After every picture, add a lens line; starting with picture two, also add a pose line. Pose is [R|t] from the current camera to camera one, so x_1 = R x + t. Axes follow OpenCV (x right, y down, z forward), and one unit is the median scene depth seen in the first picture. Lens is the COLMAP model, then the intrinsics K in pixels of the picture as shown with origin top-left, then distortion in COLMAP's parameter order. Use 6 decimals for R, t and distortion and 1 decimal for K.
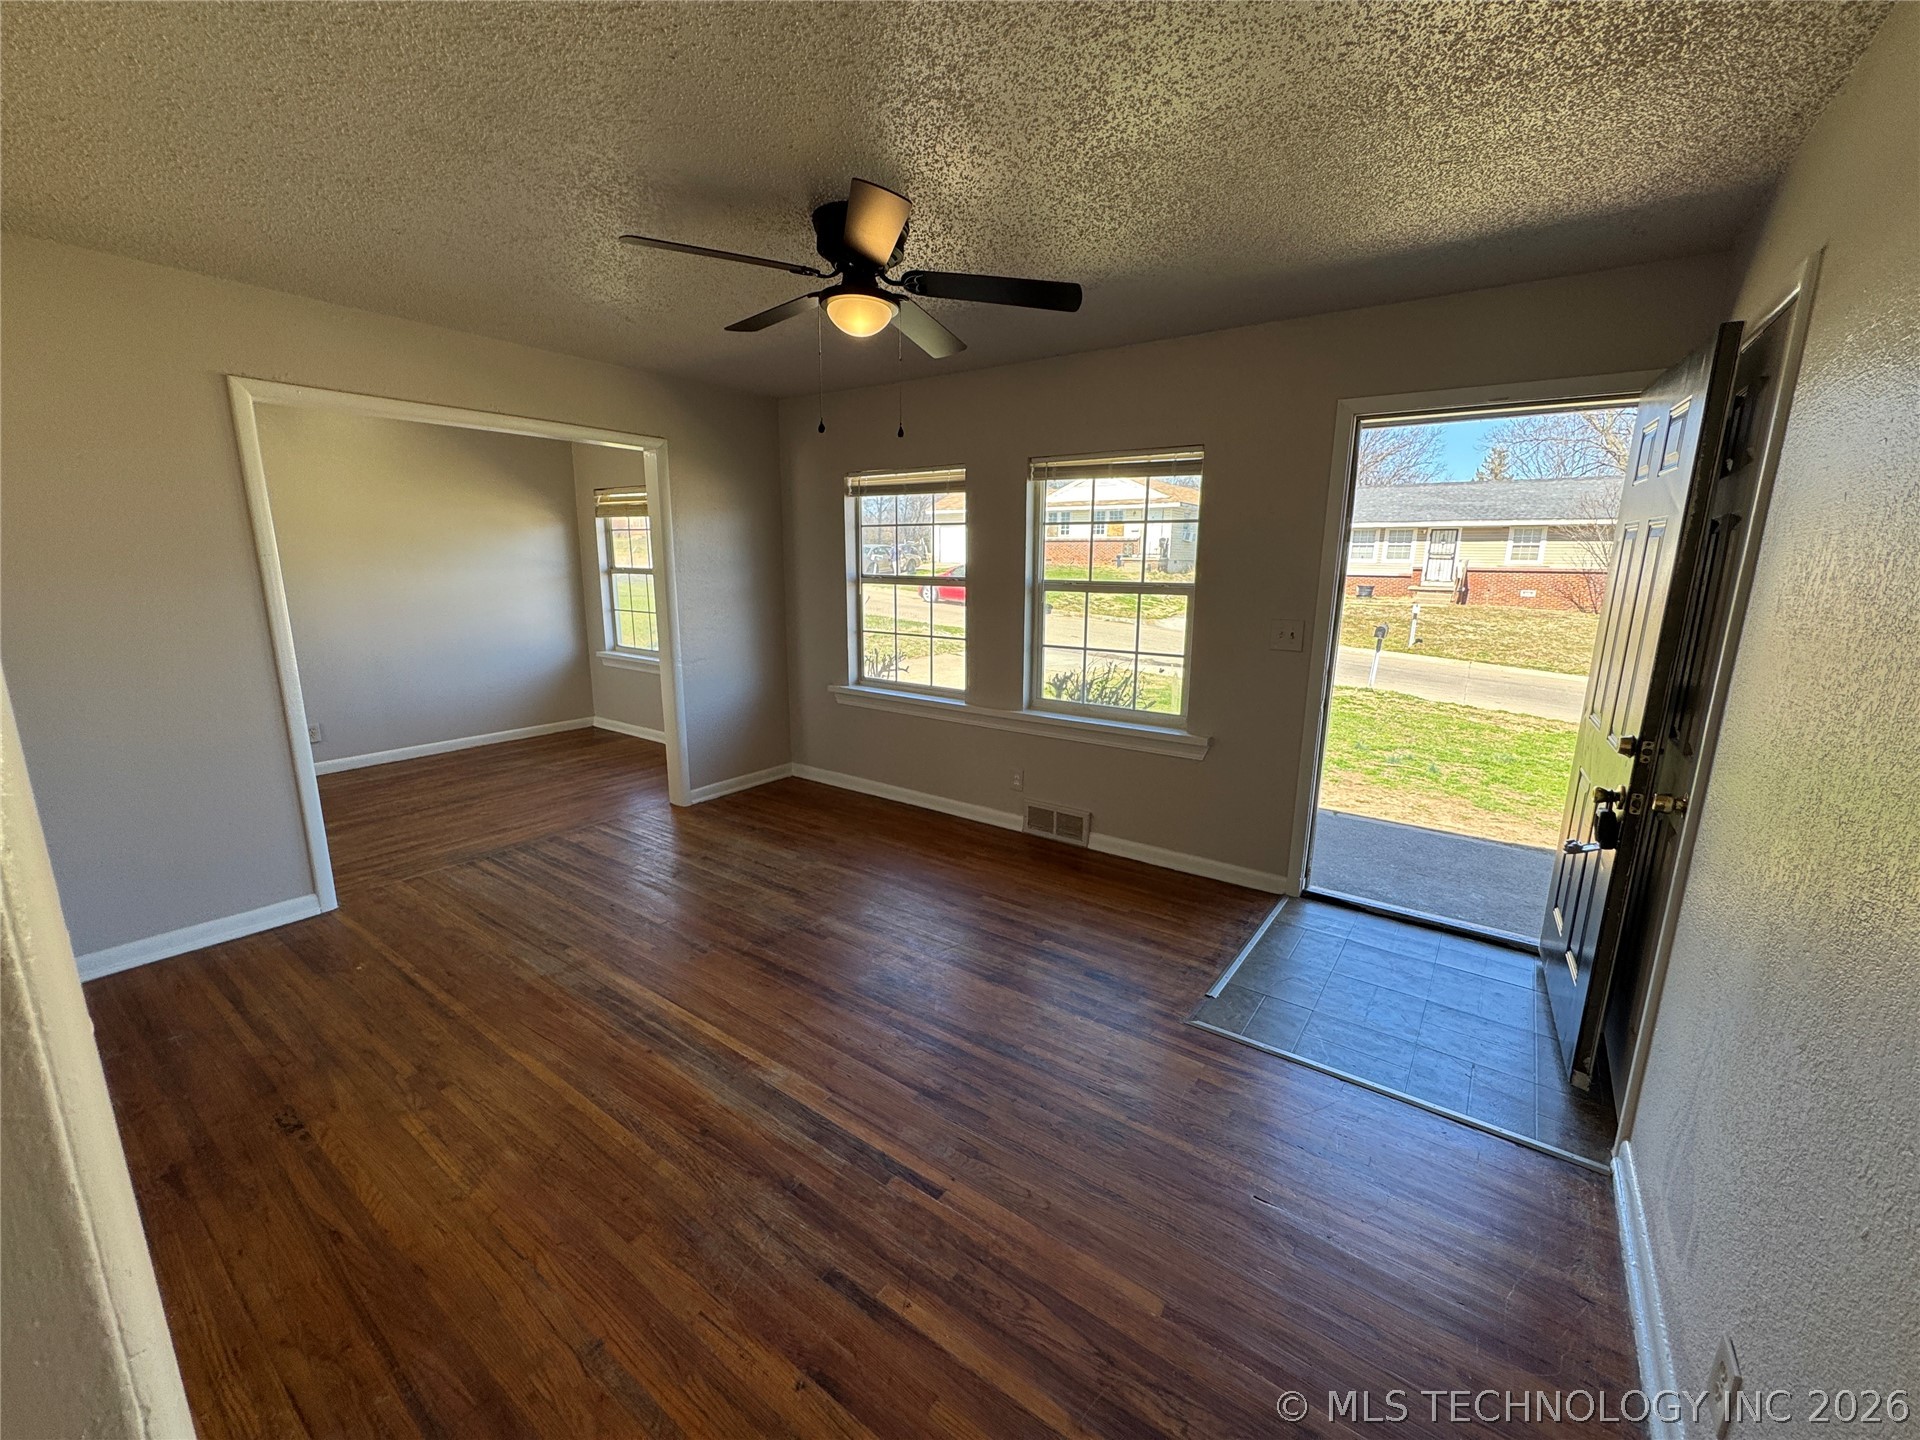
lens RADIAL K [[771.2, 0, 964.9], [0, 771.2, 716.0], [0, 0, 1]] dist [-0.003482, 0.001037]
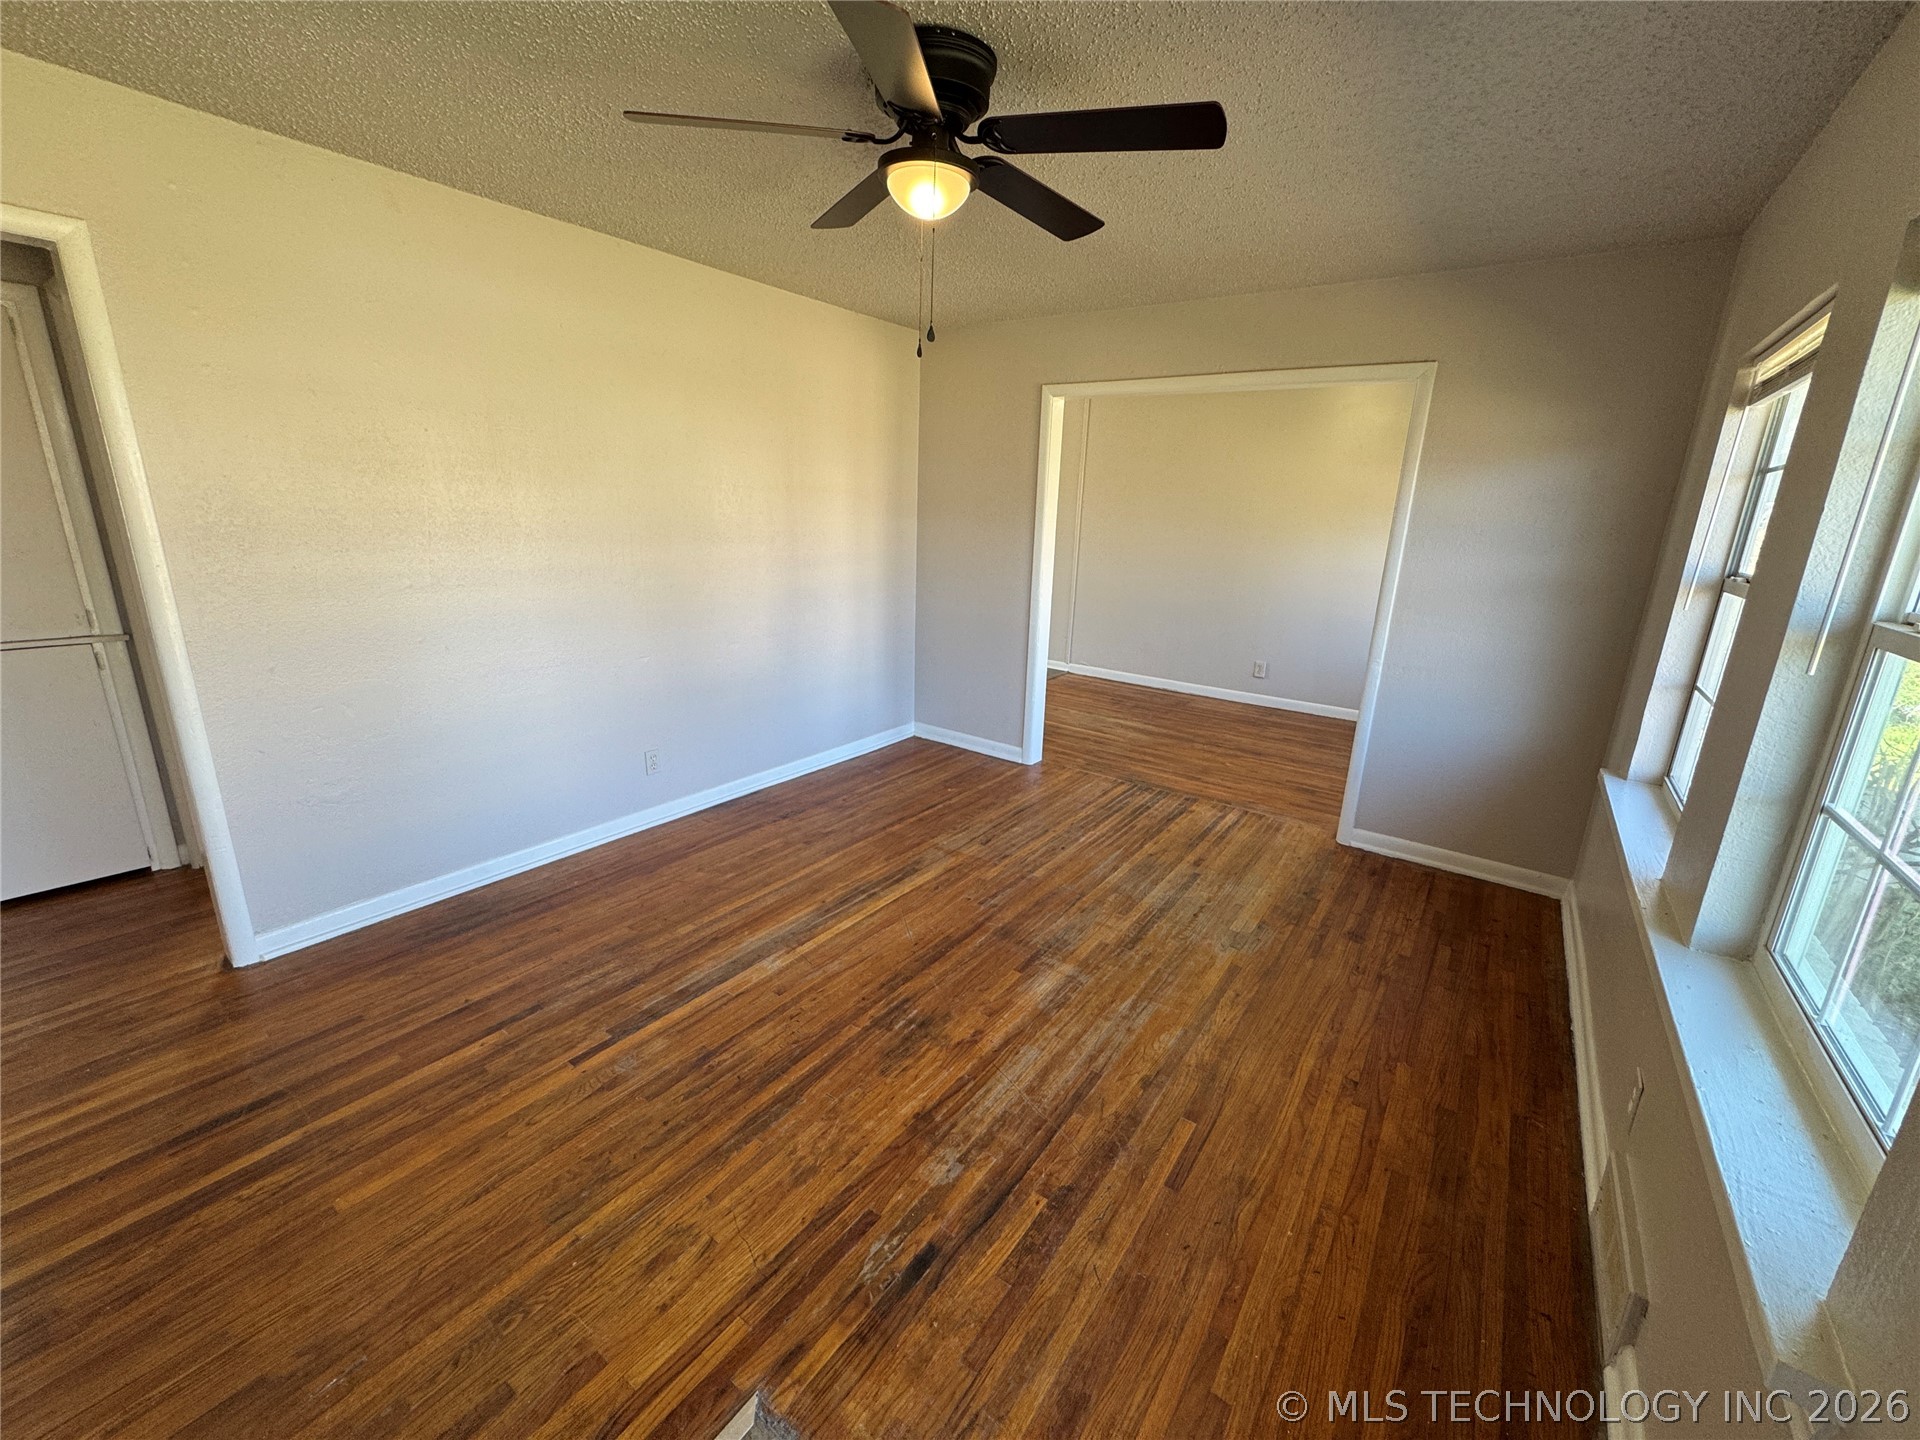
lens RADIAL K [[771.2, 0, 960.9], [0, 771.2, 712.9], [0, 0, 1]] dist [-0.003482, 0.001037]
pose [[-0.006453, 0.254325, -0.967097, 0.488283], [-0.236784, 0.939225, 0.248575, -0.148460], [0.971541, 0.230598, 0.054159, 0.719401]]
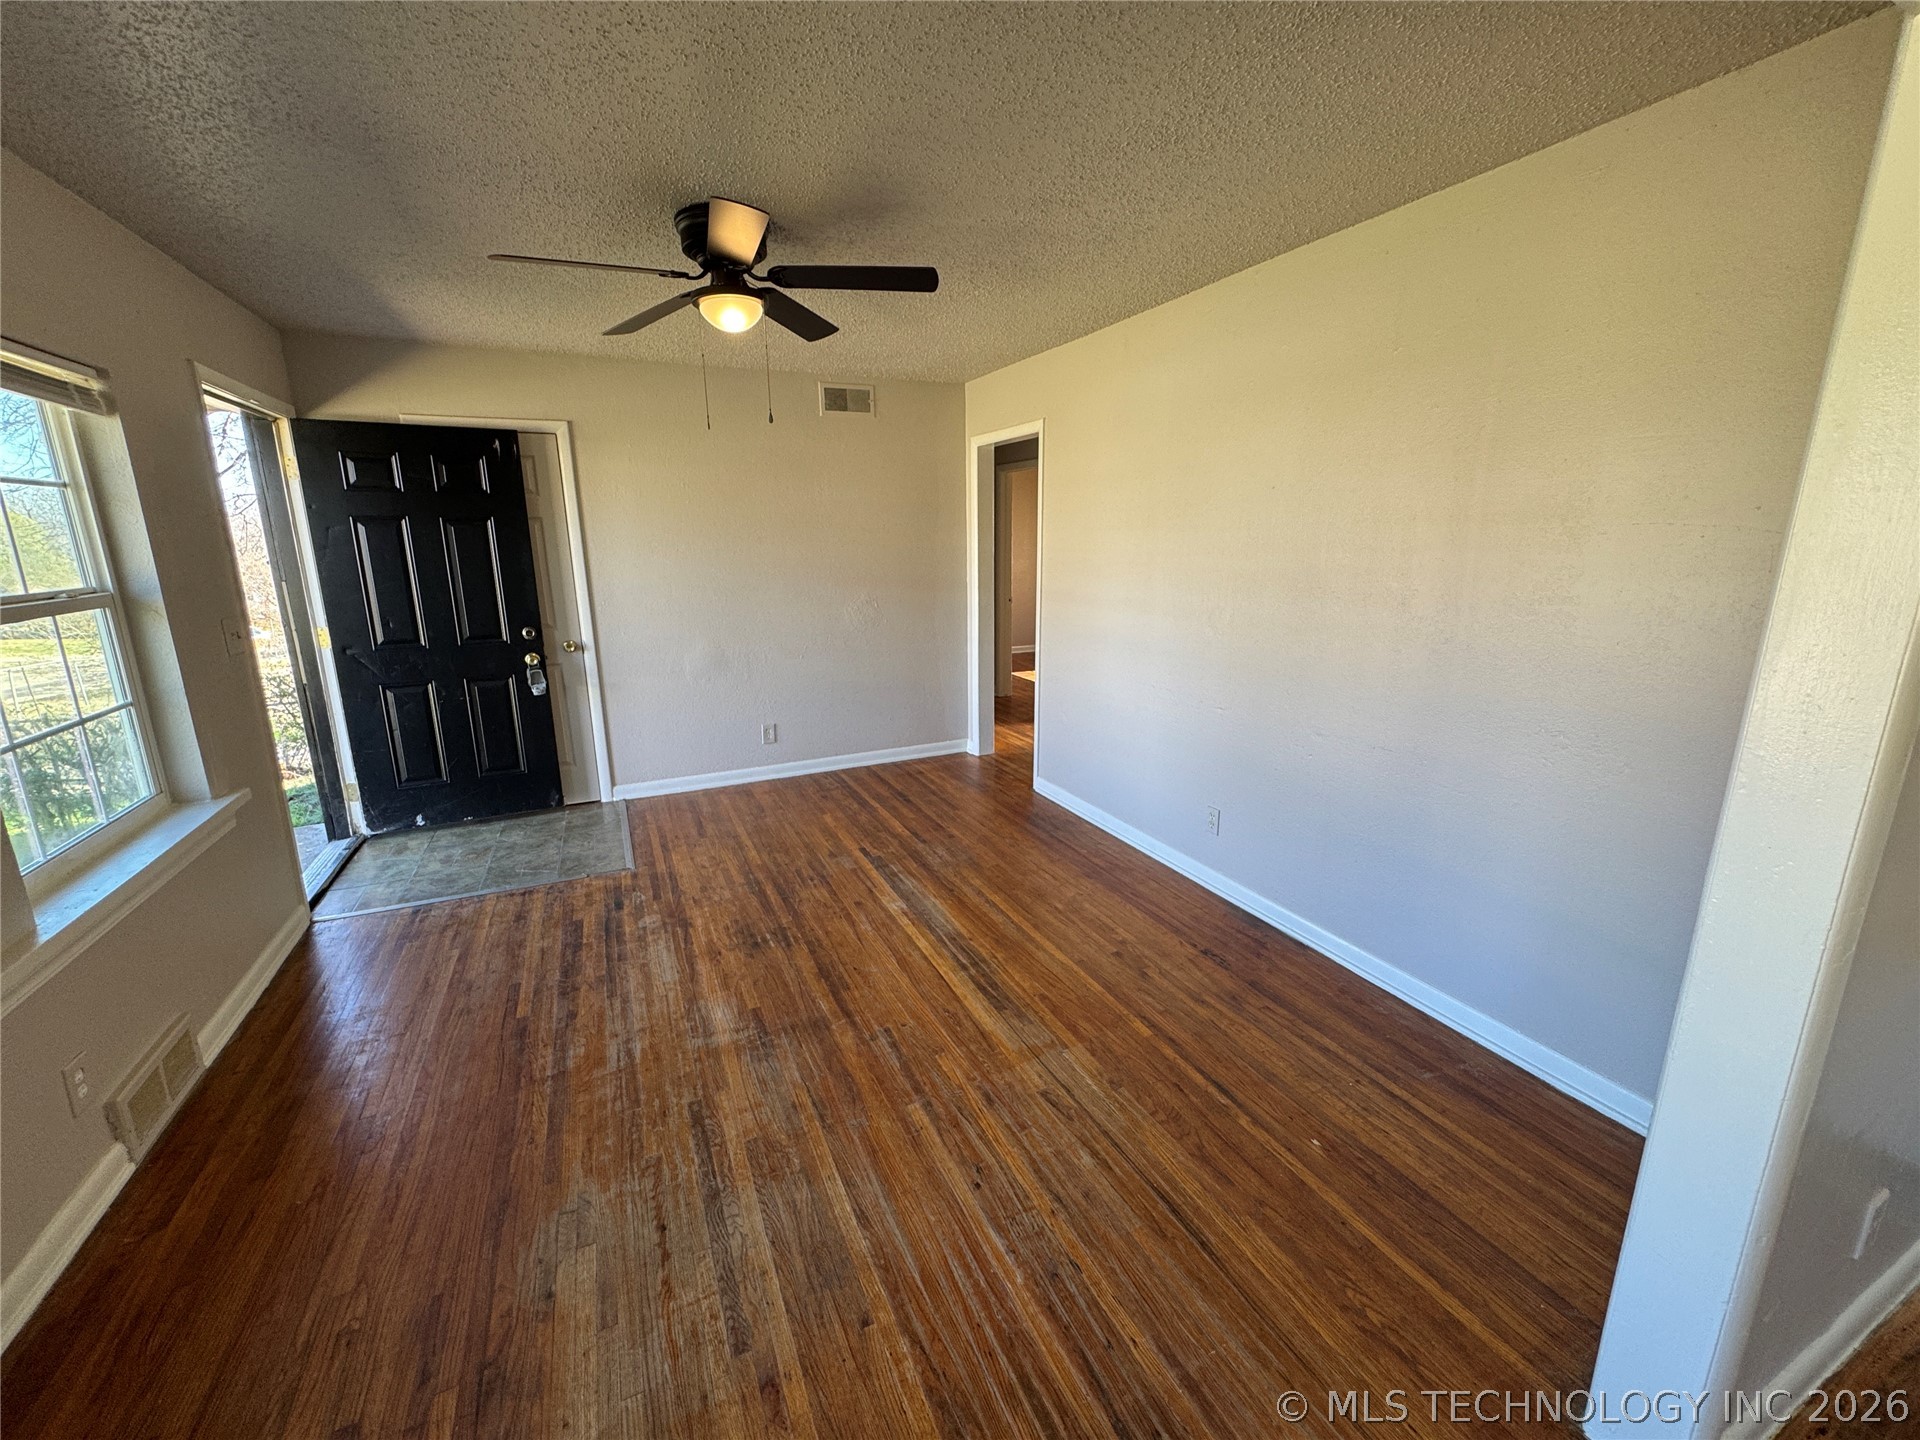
lens RADIAL K [[771.2, 0, 952.2], [0, 771.2, 708.7], [0, 0, 1]] dist [-0.003482, 0.001037]
pose [[-0.865857, -0.111083, 0.487804, -0.632665], [0.103163, 0.914441, 0.391351, -0.264530], [-0.489540, 0.389177, -0.780315, 1.228211]]
